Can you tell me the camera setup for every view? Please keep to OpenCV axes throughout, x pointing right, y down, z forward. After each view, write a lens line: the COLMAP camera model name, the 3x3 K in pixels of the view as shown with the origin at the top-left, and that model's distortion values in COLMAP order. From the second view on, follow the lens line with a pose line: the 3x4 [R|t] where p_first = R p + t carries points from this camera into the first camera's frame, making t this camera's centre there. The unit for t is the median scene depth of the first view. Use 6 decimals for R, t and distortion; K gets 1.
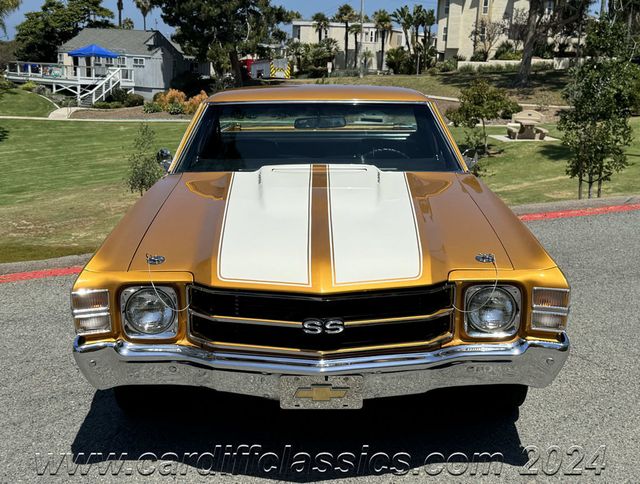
lens RADIAL K [[872.3, 0, 321.4], [0, 872.3, 243.7], [0, 0, 1]] dist [0.212855, -0.515355]
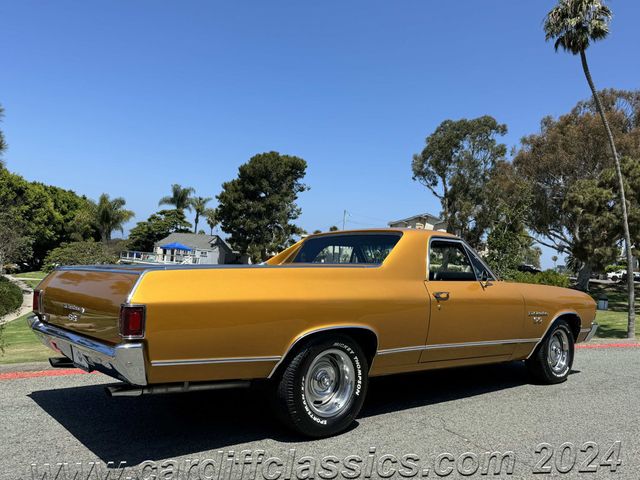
lens RADIAL K [[550.1, 0, 320.2], [0, 550.1, 243.9], [0, 0, 1]] dist [0.156116, -0.296756]
pose [[0.998855, 0.047816, 0.001580, 0.001965], [-0.046123, 0.971214, -0.233699, 0.002489], [-0.012709, 0.233359, 0.972308, 0.017156]]
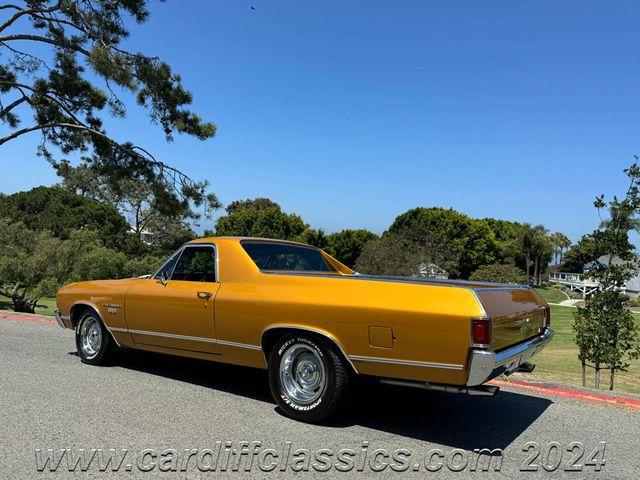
lens RADIAL K [[472.9, 0, 321.5], [0, 472.9, 240.4], [0, 0, 1]] dist [0.038241, -0.003158]
pose [[0.613527, -0.014279, -0.789545, 0.125078], [-0.197678, 0.965226, -0.171065, -0.012663], [0.764531, 0.261028, 0.589369, 0.077843]]
